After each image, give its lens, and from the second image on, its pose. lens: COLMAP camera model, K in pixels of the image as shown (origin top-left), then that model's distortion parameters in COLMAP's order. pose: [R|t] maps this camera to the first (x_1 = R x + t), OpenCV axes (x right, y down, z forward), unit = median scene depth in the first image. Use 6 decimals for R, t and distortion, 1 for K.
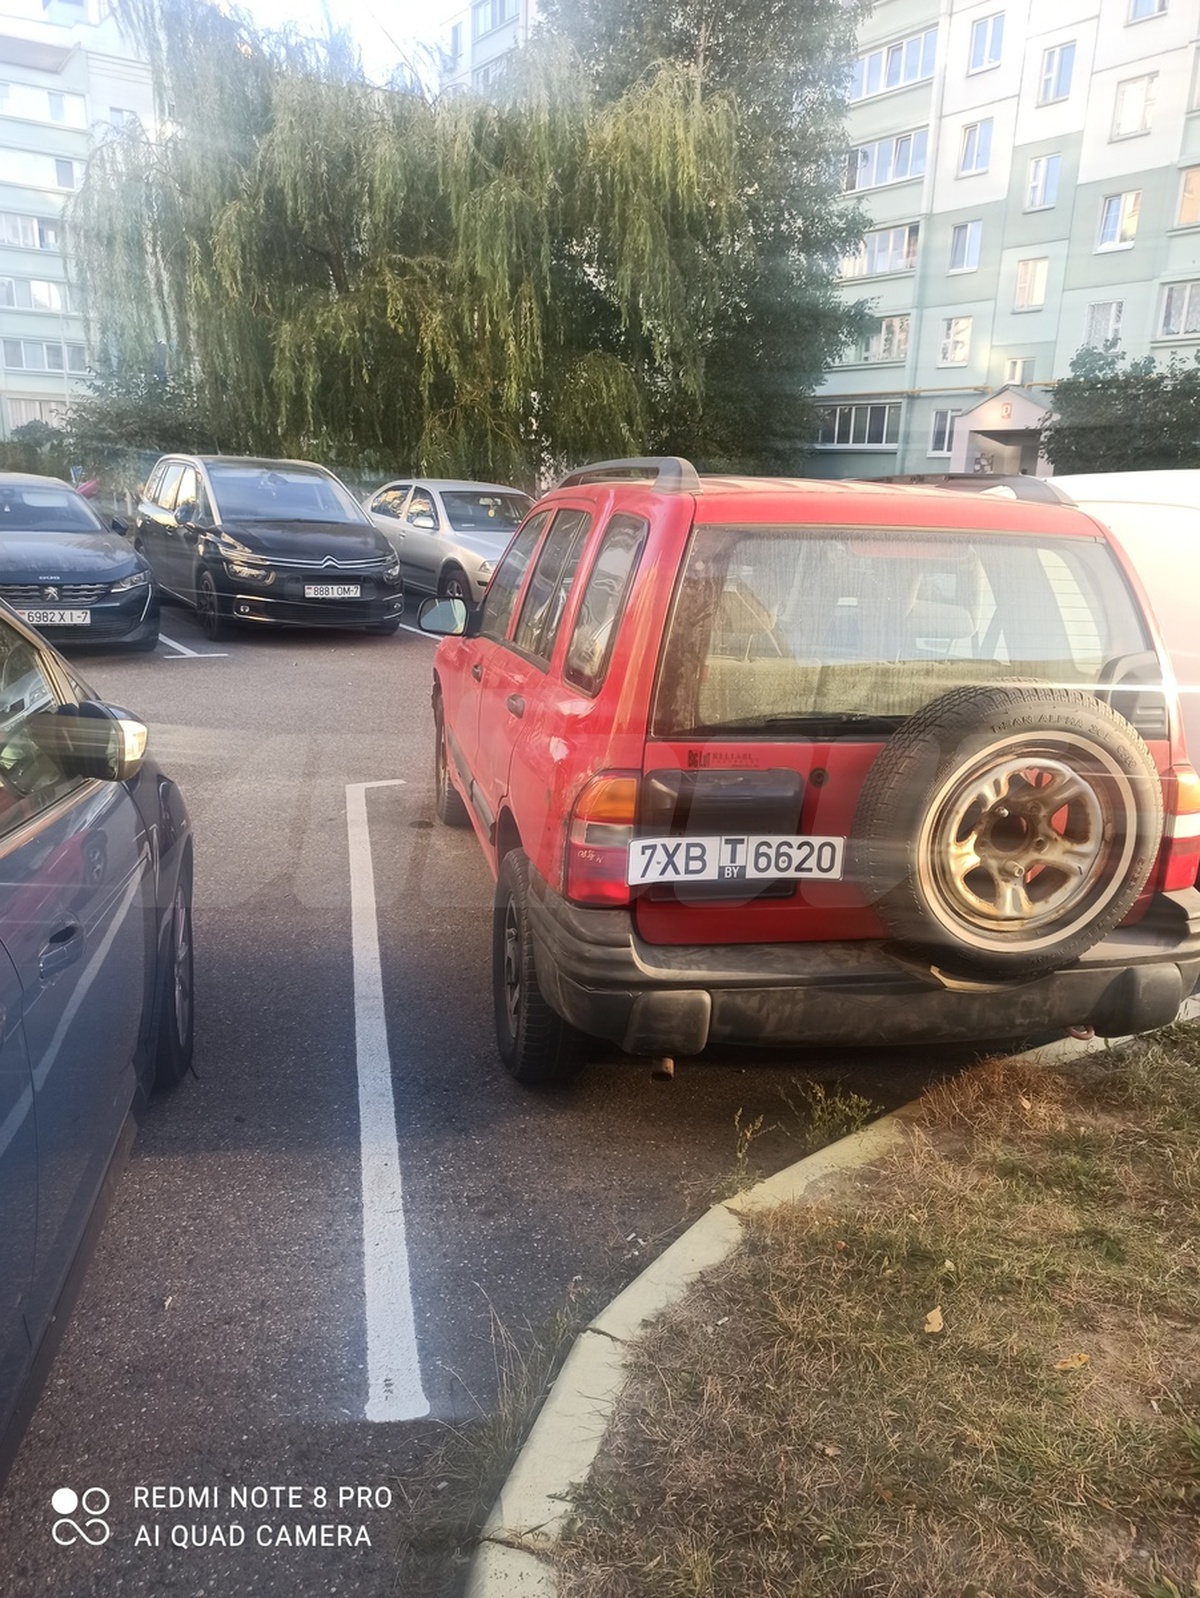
lens RADIAL K [[1229.3, 0, 599.4], [0, 1229.3, 803.0], [0, 0, 1]] dist [0.028290, 0.004272]
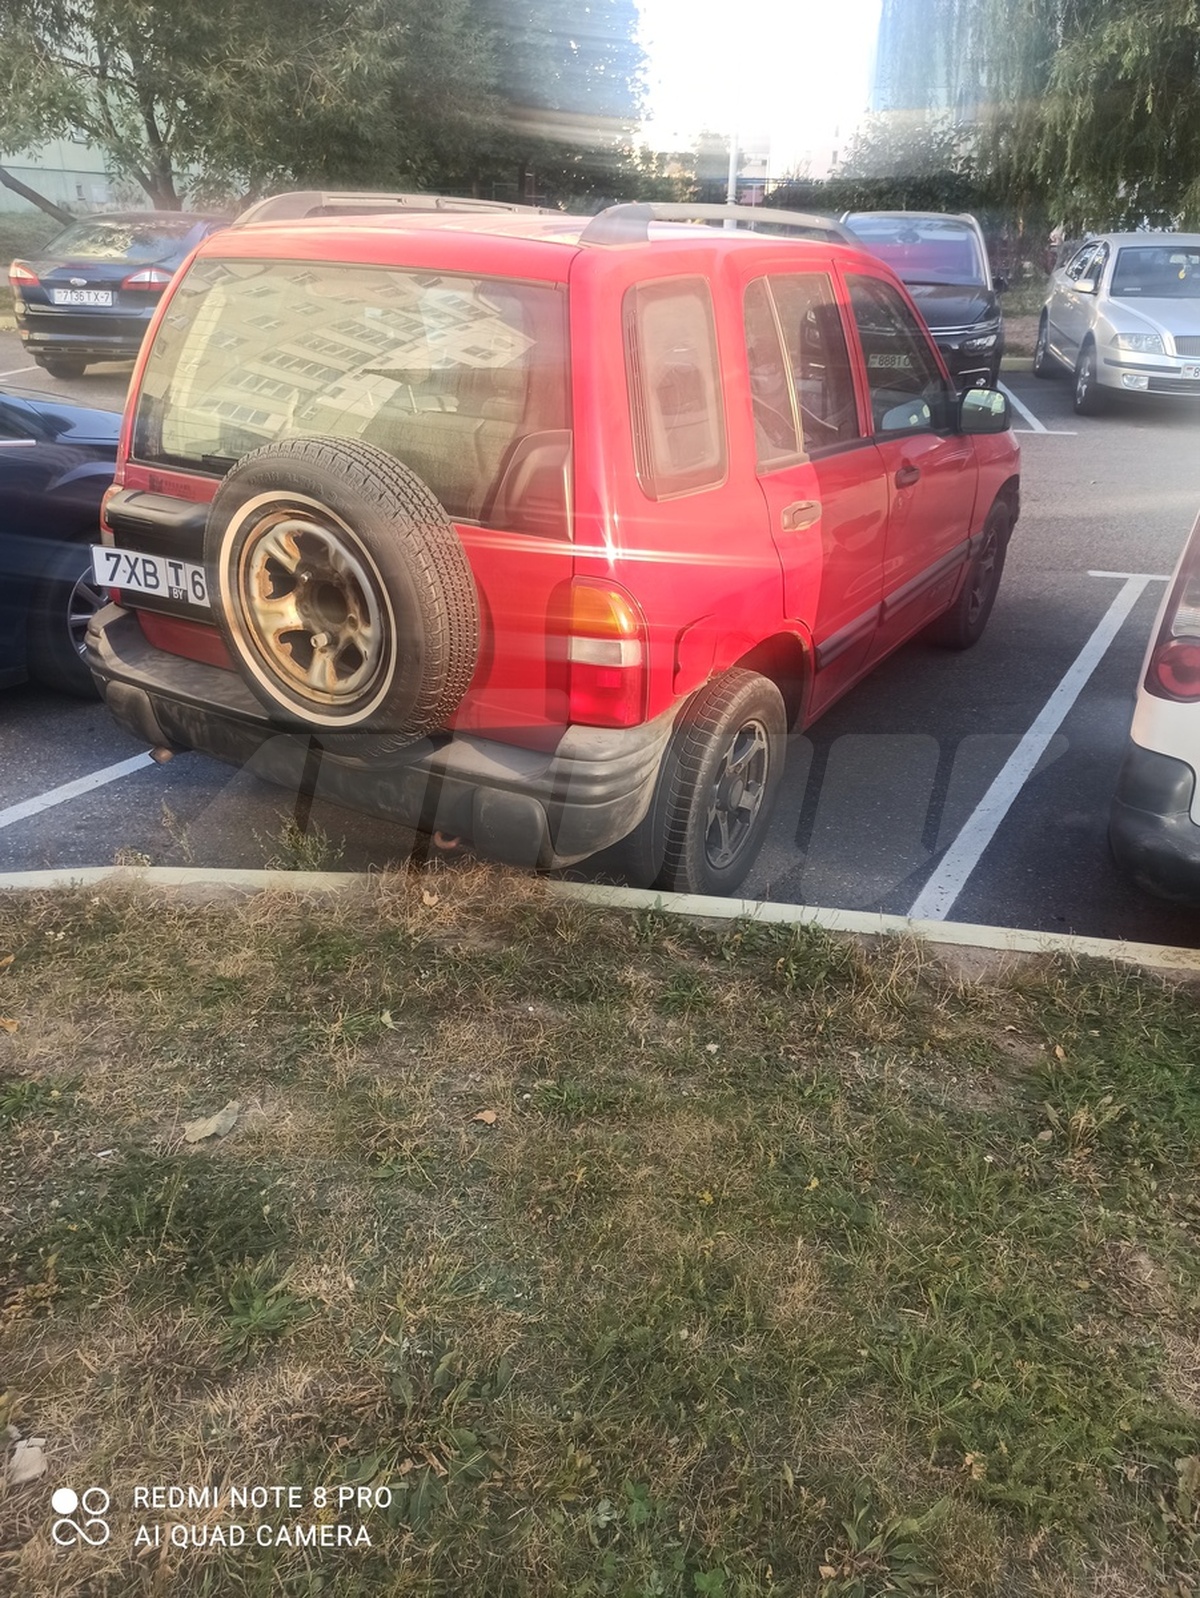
lens RADIAL K [[1229.3, 0, 598.9], [0, 1229.3, 799.6], [0, 0, 1]] dist [0.028290, 0.004272]
pose [[0.753651, 0.273798, -0.597533, 1.120158], [-0.170284, 0.959402, 0.224838, -0.081300], [0.634834, -0.067699, 0.769677, 0.375873]]
